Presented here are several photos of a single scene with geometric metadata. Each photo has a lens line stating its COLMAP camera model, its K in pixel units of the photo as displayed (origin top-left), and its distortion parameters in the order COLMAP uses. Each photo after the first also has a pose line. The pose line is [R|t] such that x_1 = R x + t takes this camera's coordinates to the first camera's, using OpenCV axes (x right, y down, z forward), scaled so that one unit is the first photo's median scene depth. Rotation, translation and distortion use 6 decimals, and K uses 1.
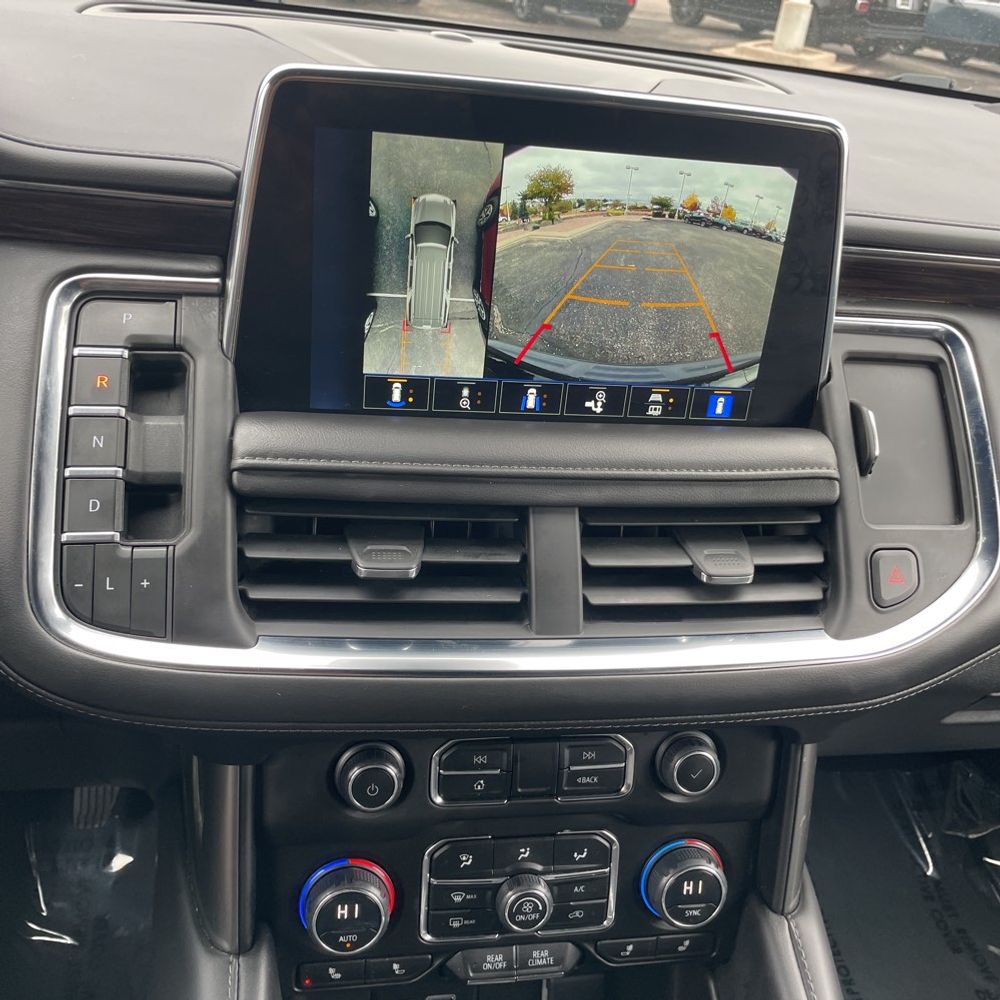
lens RADIAL K [[1090.8, 0, 512.6], [0, 1090.8, 497.8], [0, 0, 1]] dist [0.089228, -0.163685]
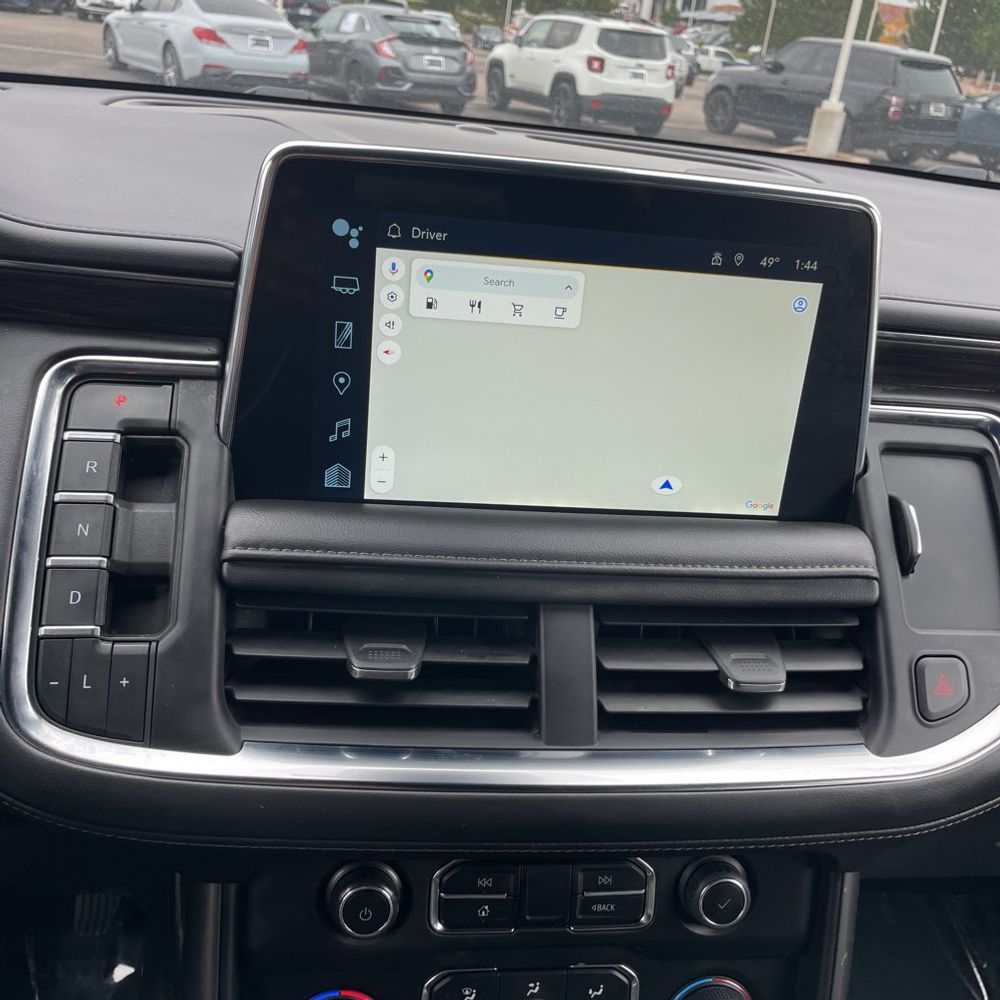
lens RADIAL K [[1091.7, 0, 500.0], [0, 1091.7, 500.0], [0, 0, 1]] dist [0.077220, -0.128657]
pose [[0.998997, 0.008533, -0.043949, 0.020452], [-0.012223, 0.996356, -0.084410, -0.000768], [0.043069, 0.084862, 0.995461, 0.062728]]
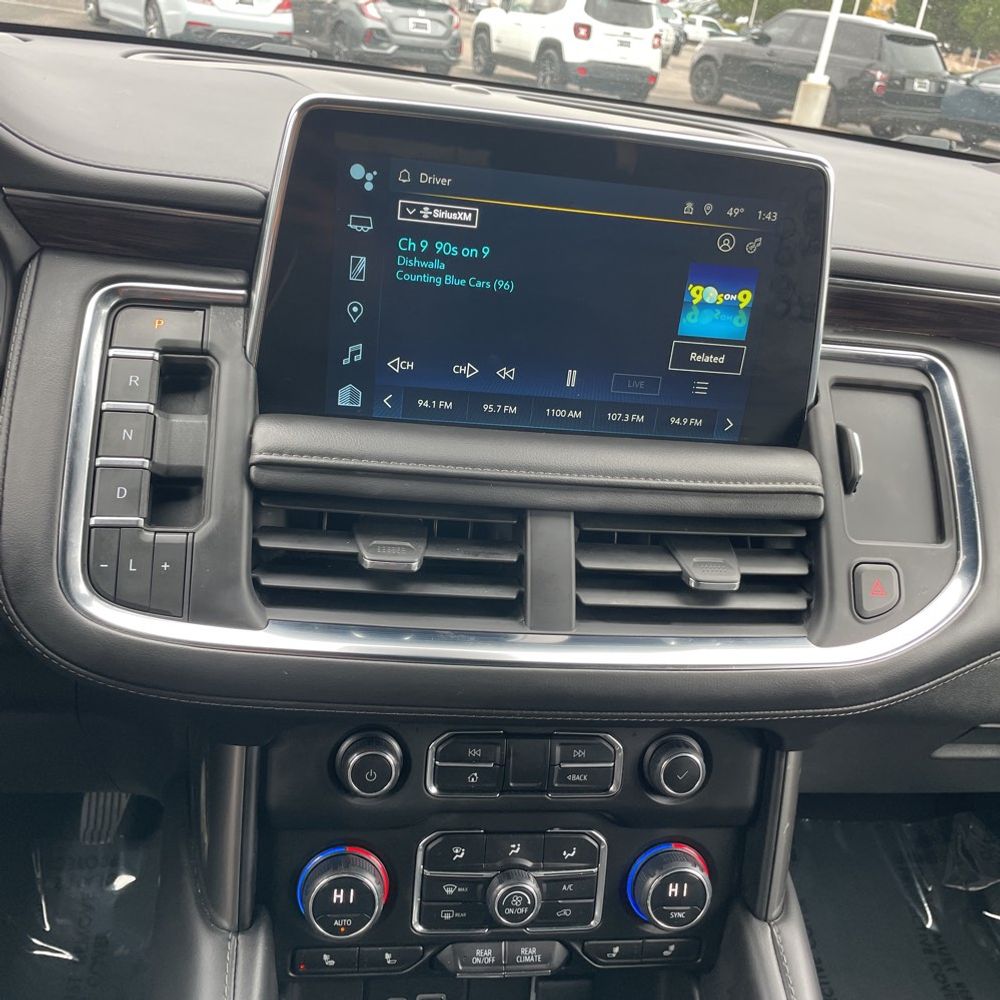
lens RADIAL K [[1091.7, 0, 500.0], [0, 1091.7, 500.0], [0, 0, 1]] dist [0.077220, -0.128657]
pose [[0.999386, 0.025723, -0.023770, 0.013201], [-0.027058, 0.997970, -0.057658, 0.057785], [0.022239, 0.058265, 0.998053, -0.055529]]
